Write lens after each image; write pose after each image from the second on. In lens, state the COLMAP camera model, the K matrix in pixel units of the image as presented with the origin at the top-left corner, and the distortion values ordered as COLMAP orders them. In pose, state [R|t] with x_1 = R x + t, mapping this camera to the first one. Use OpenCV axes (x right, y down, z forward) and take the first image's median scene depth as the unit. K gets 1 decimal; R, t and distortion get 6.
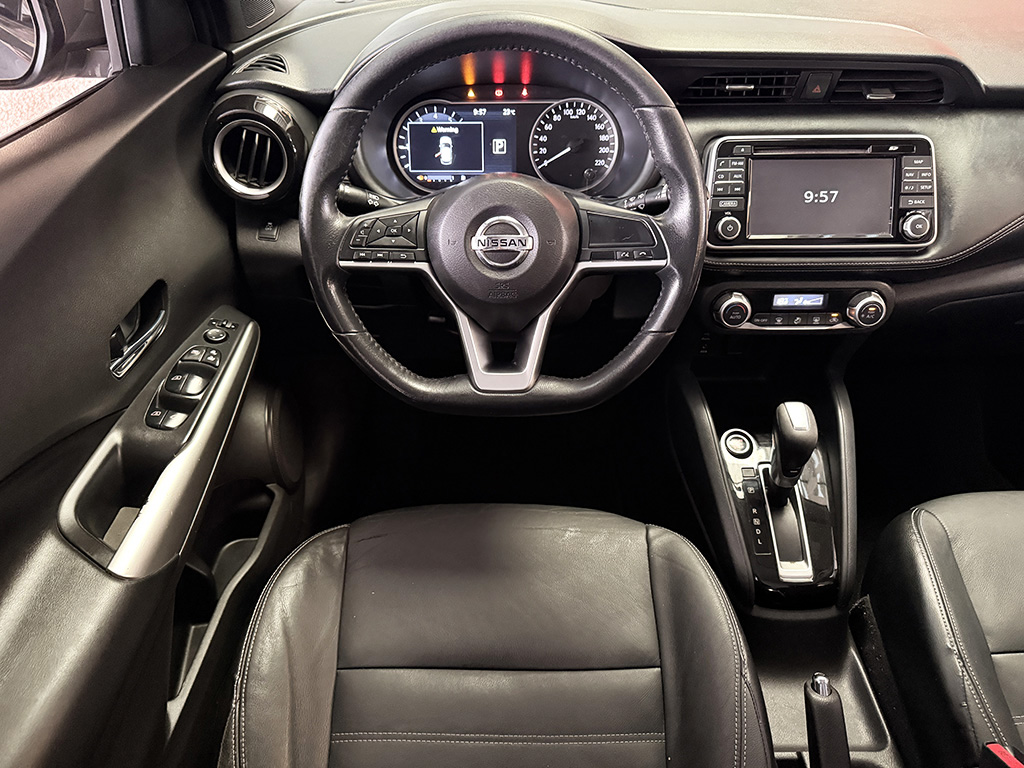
lens RADIAL K [[723.8, 0, 527.0], [0, 723.8, 380.1], [0, 0, 1]] dist [0.137288, -0.281373]
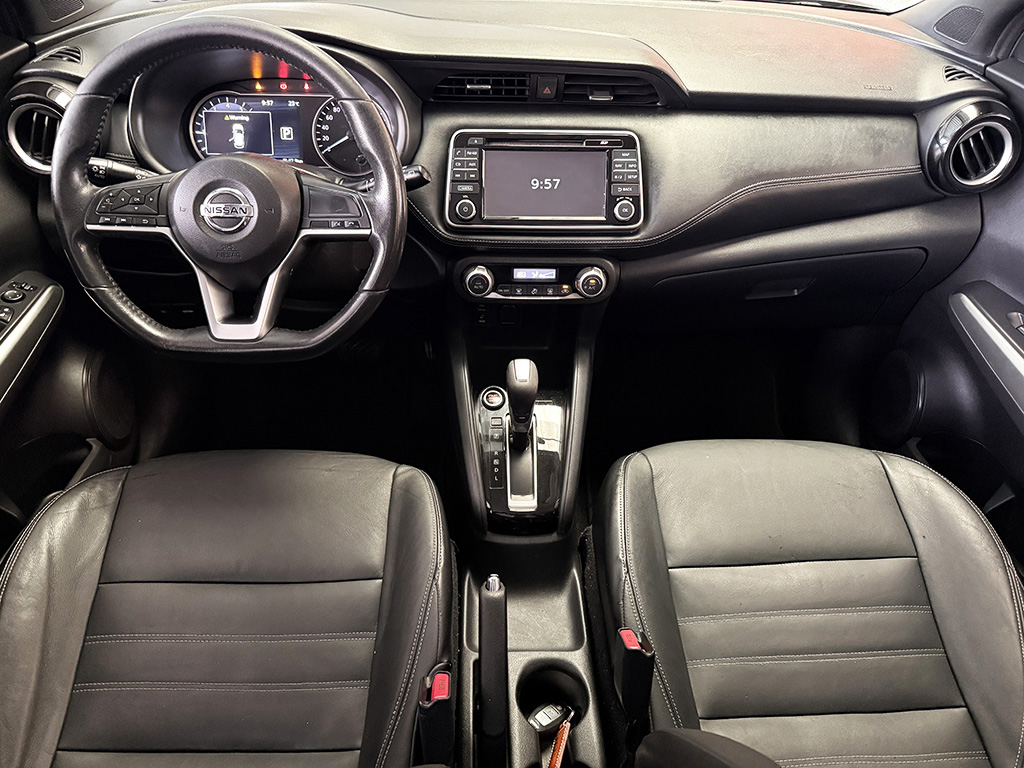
lens RADIAL K [[720.8, 0, 511.2], [0, 720.8, 378.0], [0, 0, 1]] dist [0.067958, -0.079302]
pose [[0.999126, 0.009293, 0.040758, 0.293170], [-0.009227, 0.999956, -0.001816, 0.060140], [-0.040773, 0.001438, 0.999167, -0.143931]]
